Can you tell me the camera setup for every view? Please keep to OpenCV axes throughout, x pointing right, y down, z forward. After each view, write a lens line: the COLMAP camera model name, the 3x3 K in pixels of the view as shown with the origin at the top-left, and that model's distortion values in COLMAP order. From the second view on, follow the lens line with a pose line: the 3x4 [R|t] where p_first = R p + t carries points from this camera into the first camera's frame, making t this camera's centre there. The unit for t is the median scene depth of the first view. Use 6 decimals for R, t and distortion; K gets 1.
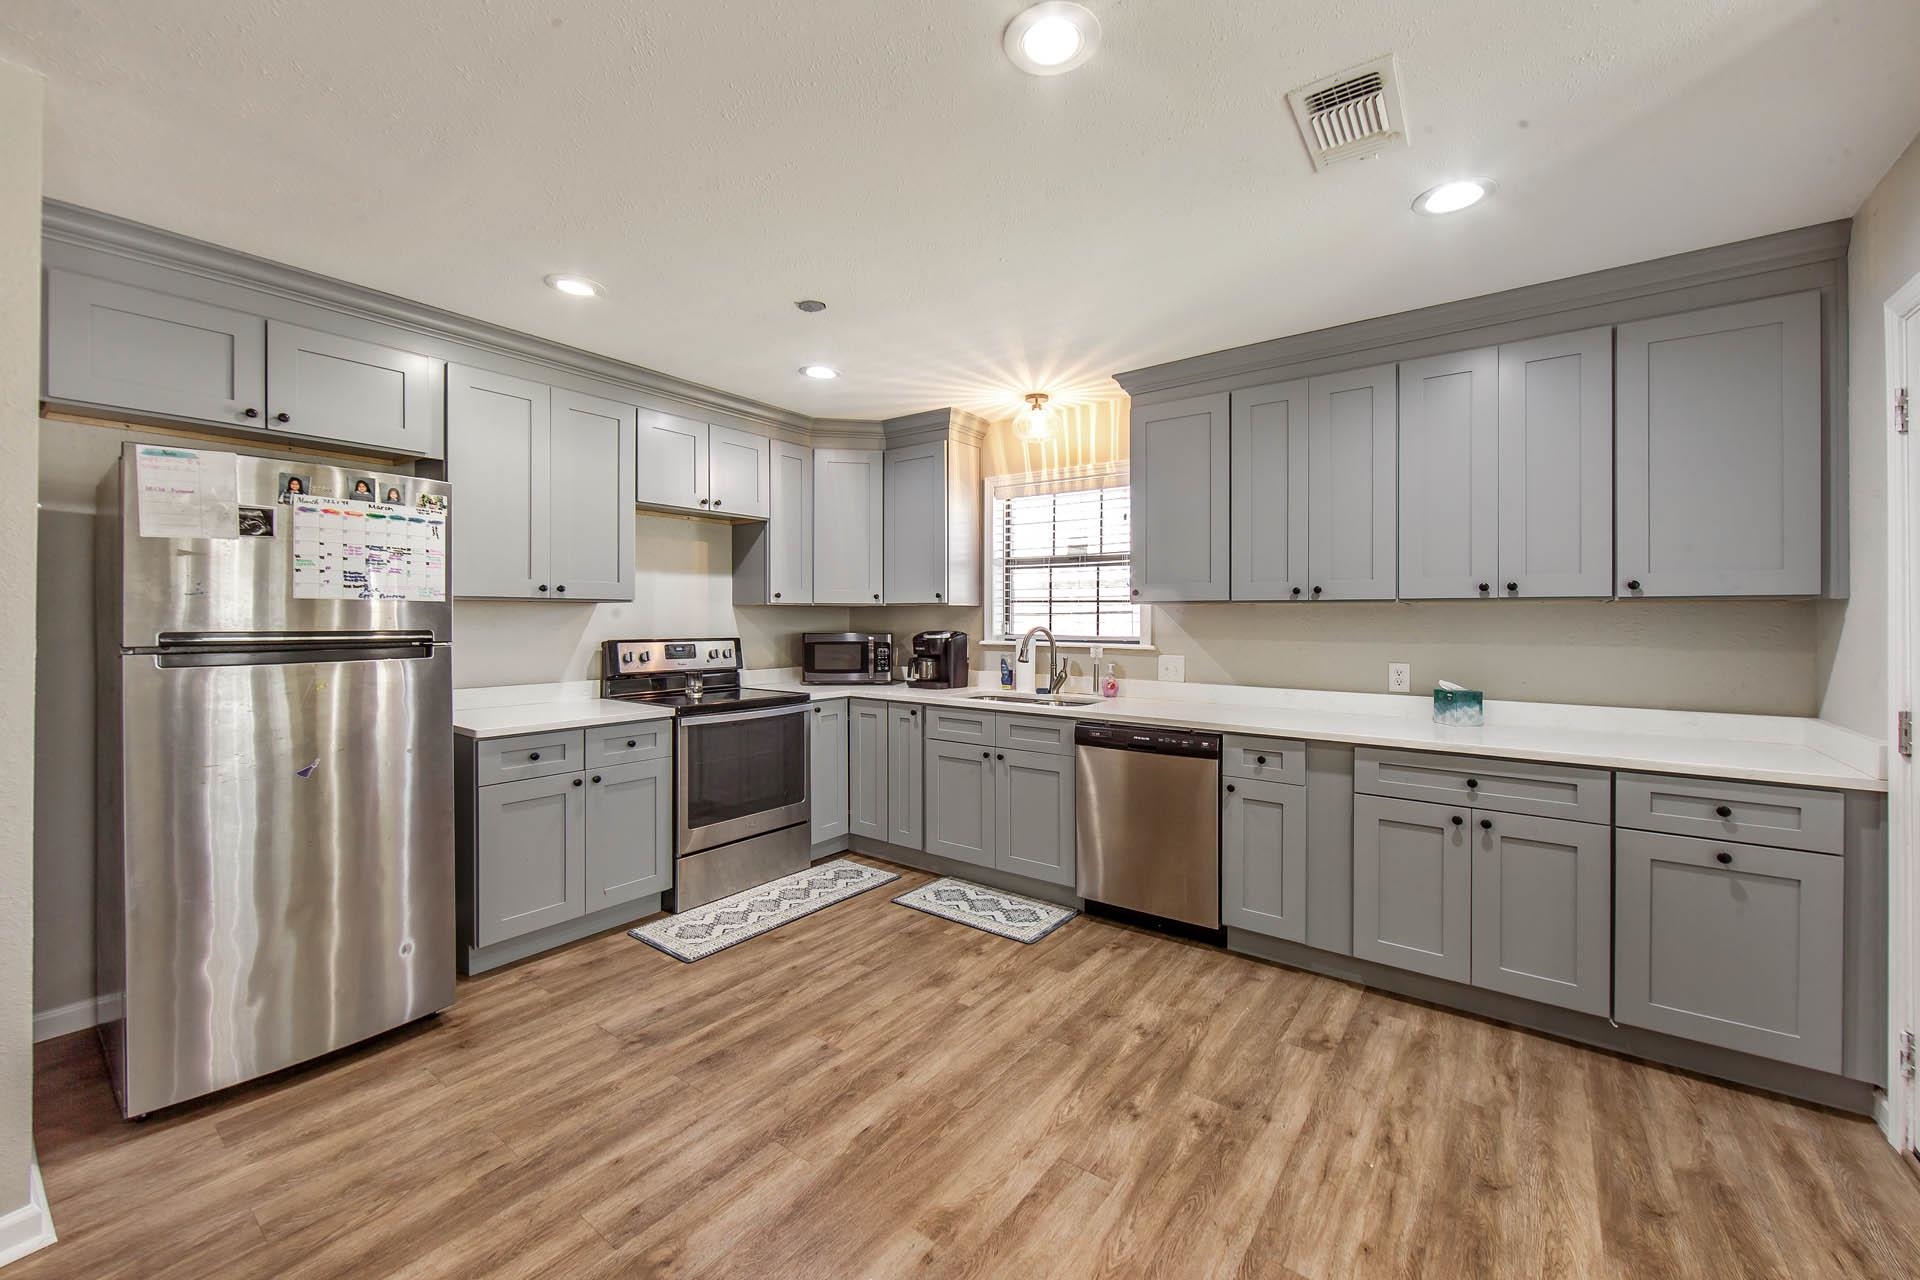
lens RADIAL K [[749.6, 0, 957.5], [0, 749.6, 621.5], [0, 0, 1]] dist [-0.000873, 0.000028]
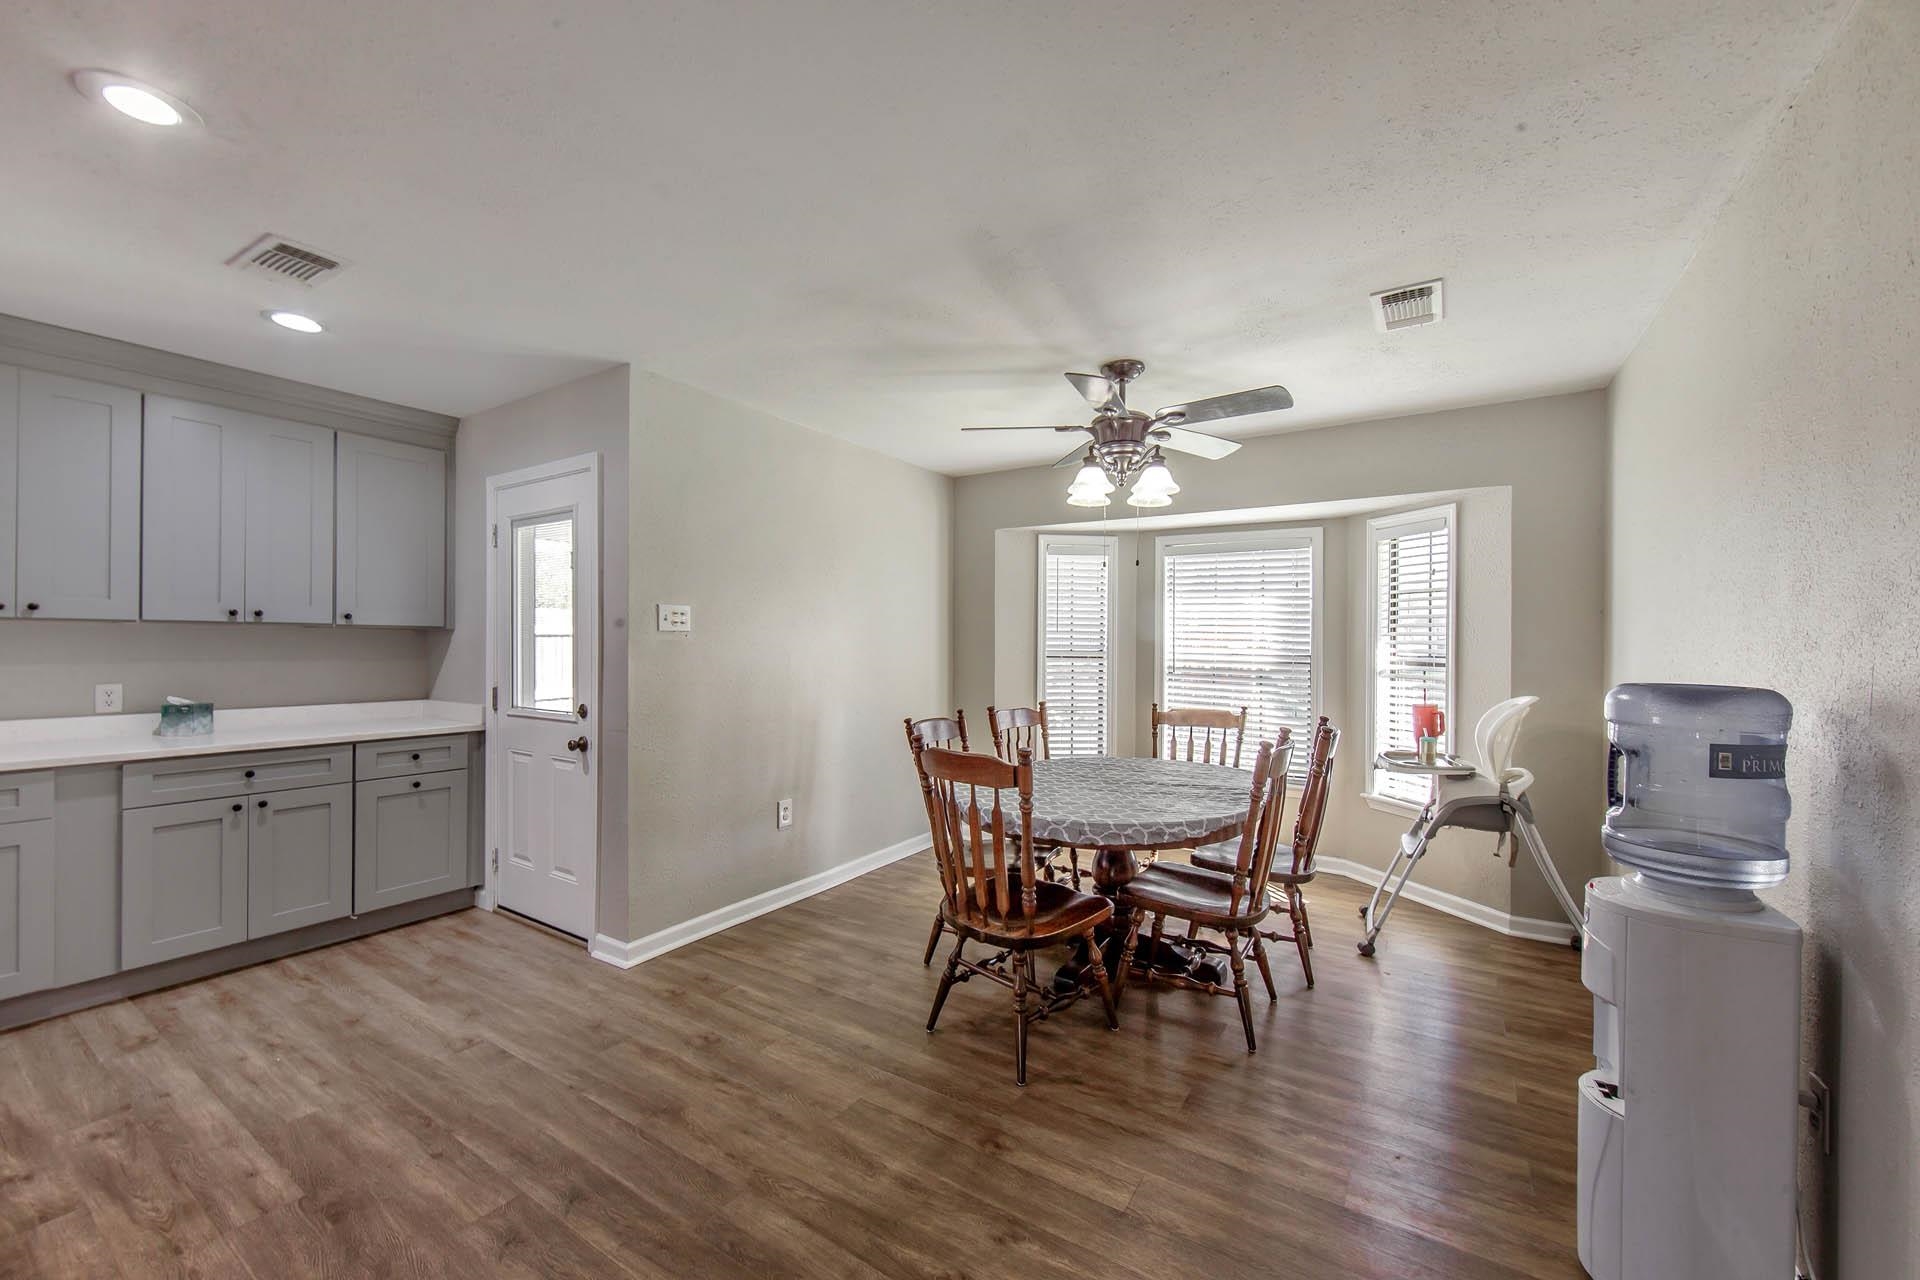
lens RADIAL K [[749.6, 0, 957.4], [0, 749.6, 642.4], [0, 0, 1]] dist [-0.000873, 0.000028]
pose [[-0.074182, -0.000369, 0.997245, -0.631838], [-0.000231, 1.000000, 0.000353, 0.000457], [-0.997245, -0.000204, -0.074182, -0.061554]]
